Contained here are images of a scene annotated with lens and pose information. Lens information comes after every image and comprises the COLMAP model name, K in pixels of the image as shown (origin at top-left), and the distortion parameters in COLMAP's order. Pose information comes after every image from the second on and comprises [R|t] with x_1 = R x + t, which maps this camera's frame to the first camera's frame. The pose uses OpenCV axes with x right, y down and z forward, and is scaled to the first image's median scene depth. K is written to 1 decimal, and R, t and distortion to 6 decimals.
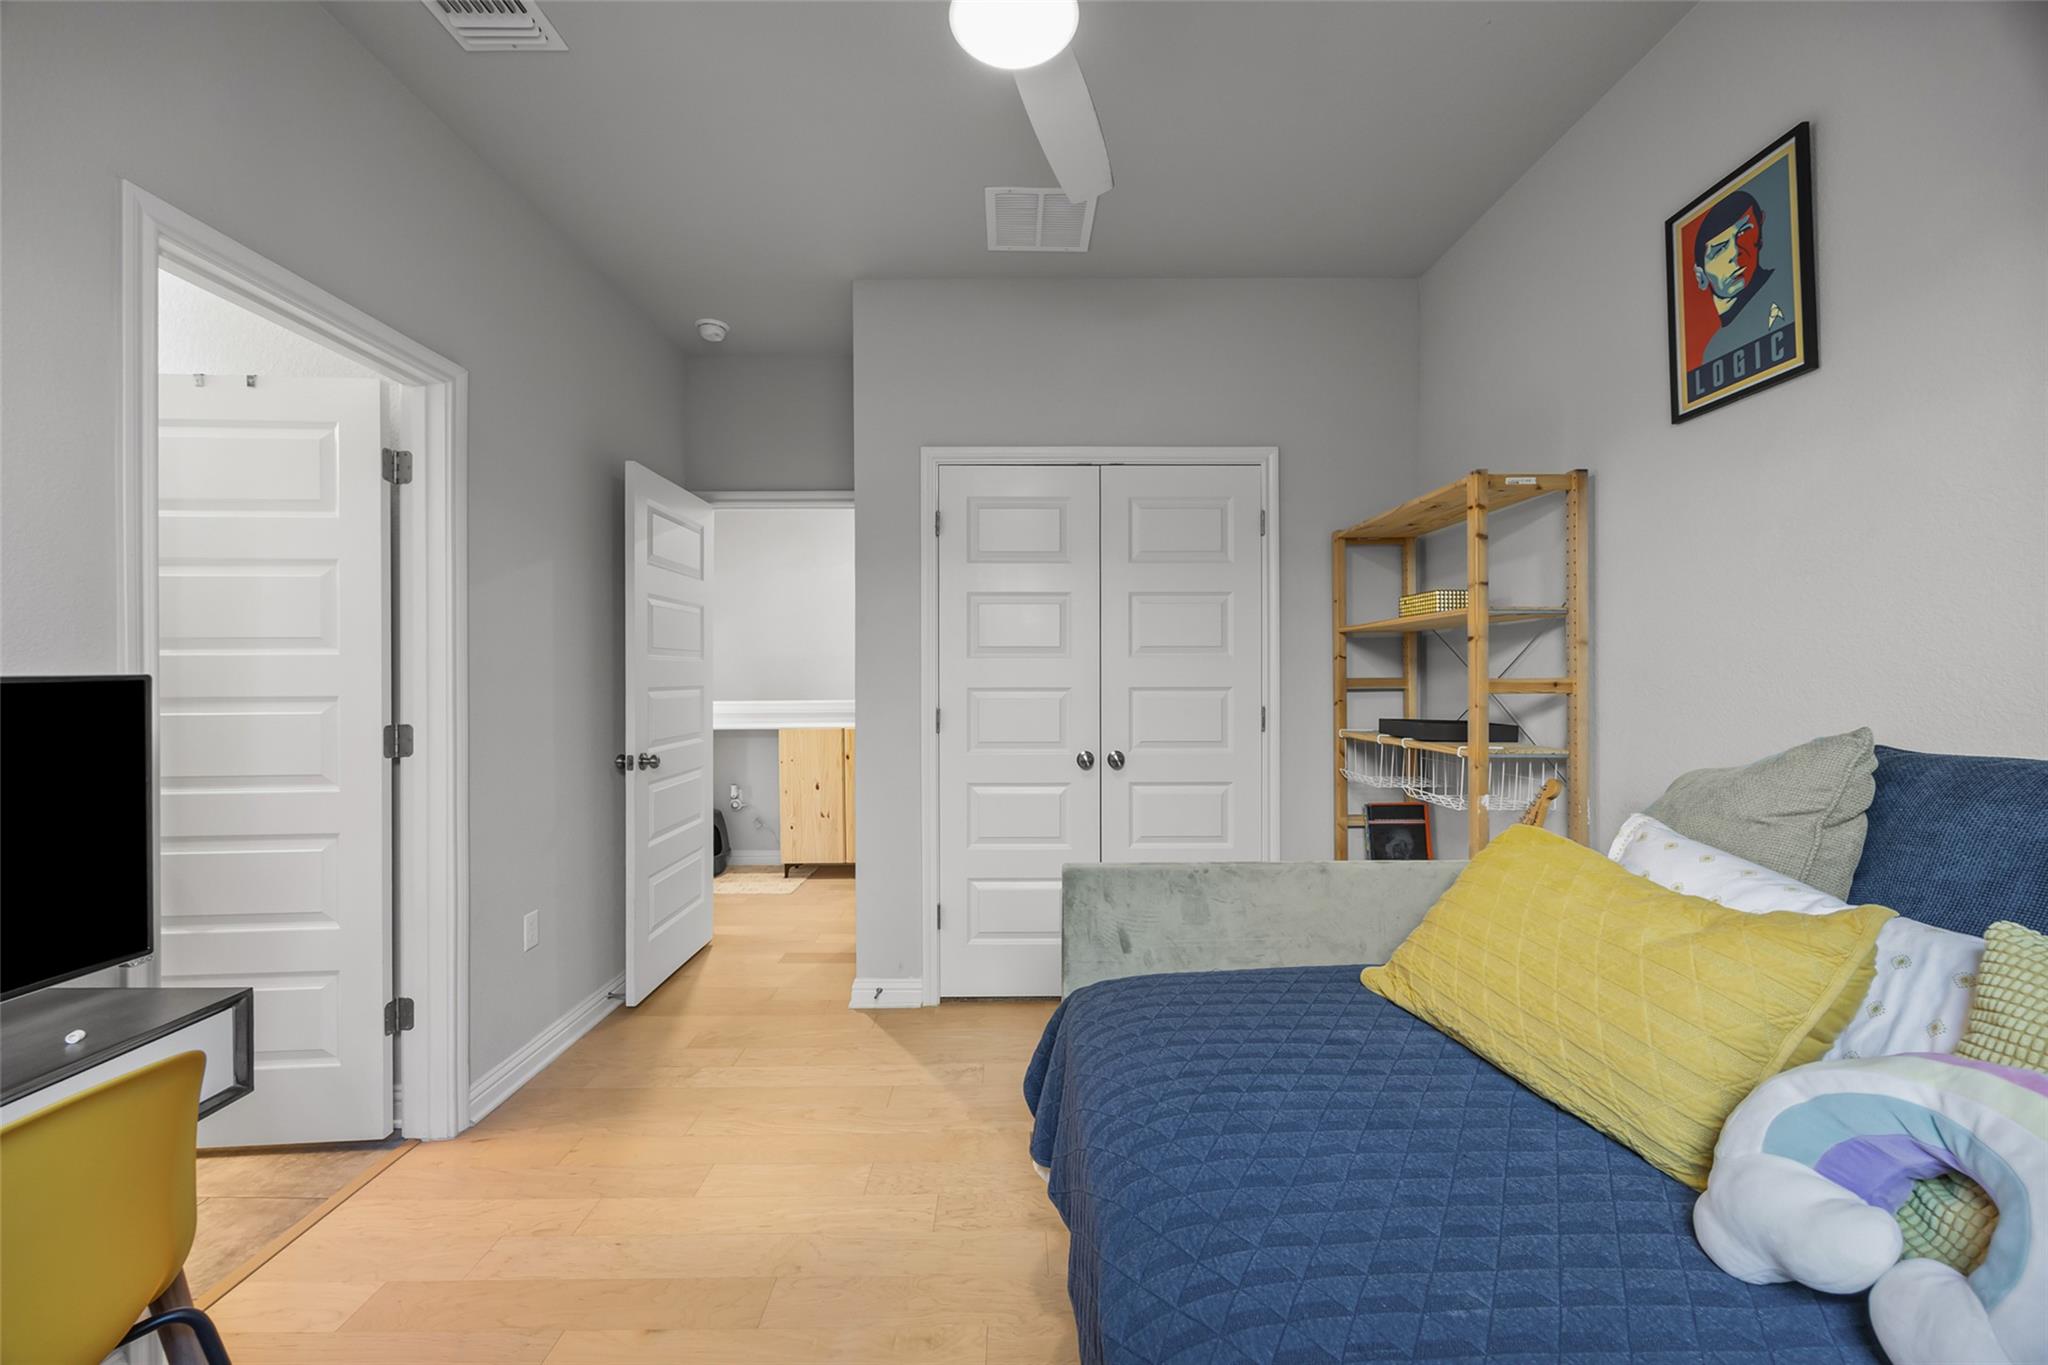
lens RADIAL K [[795.1, 0, 1019.2], [0, 795.1, 689.3], [0, 0, 1]] dist [0.003343, 0.000154]
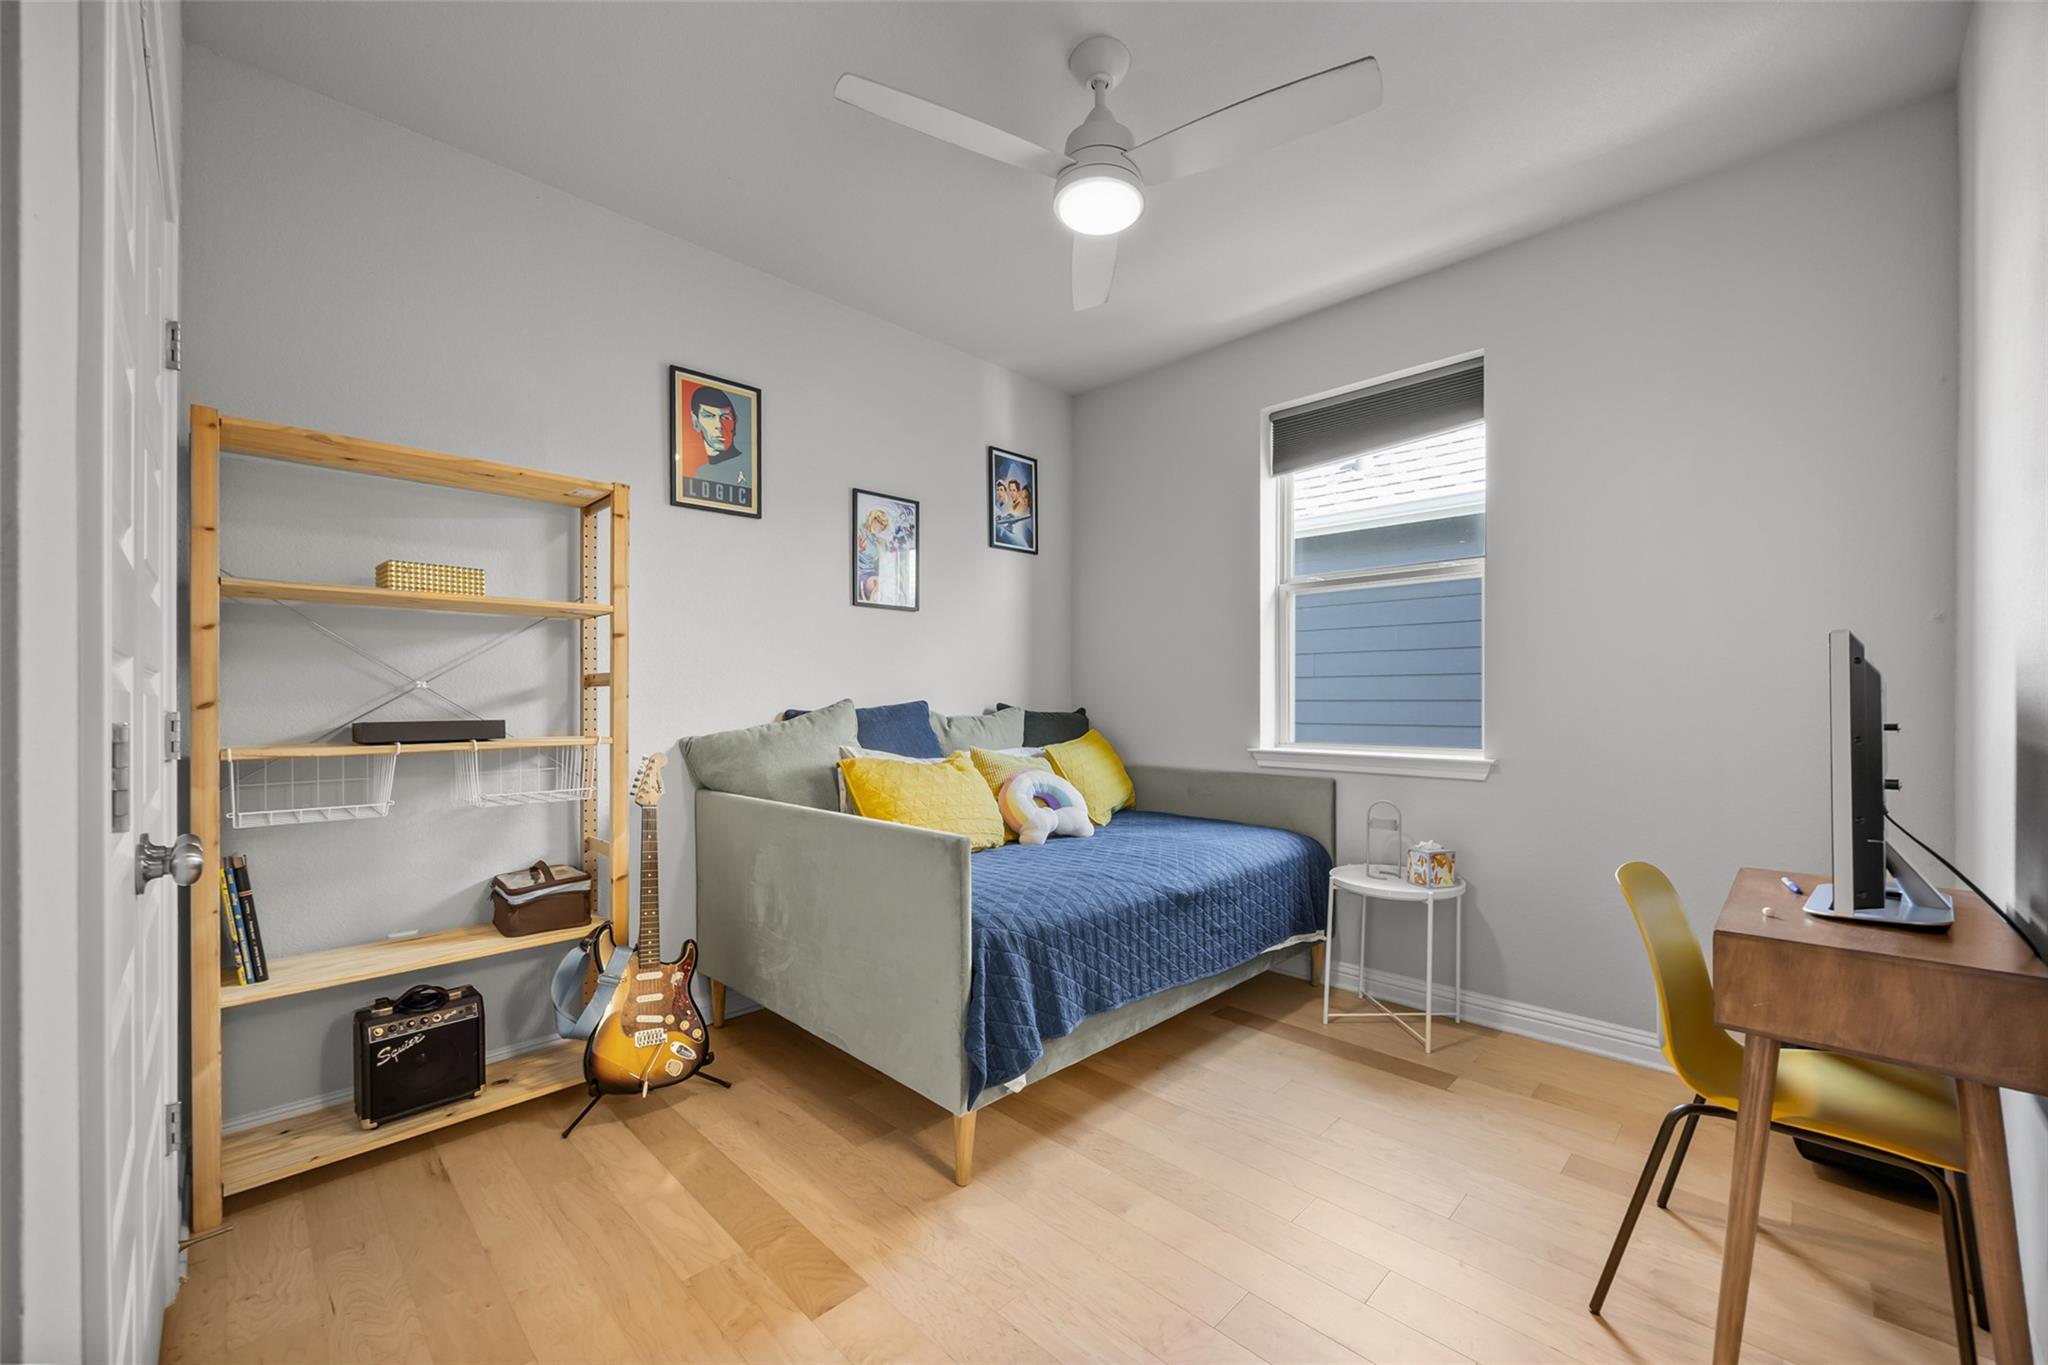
lens RADIAL K [[795.1, 0, 1018.9], [0, 795.1, 686.7], [0, 0, 1]] dist [0.003343, 0.000154]
pose [[-0.657688, 0.007361, 0.753255, -0.770600], [-0.002185, 0.999929, -0.011679, 0.021889], [-0.753287, -0.009327, -0.657625, 1.607503]]
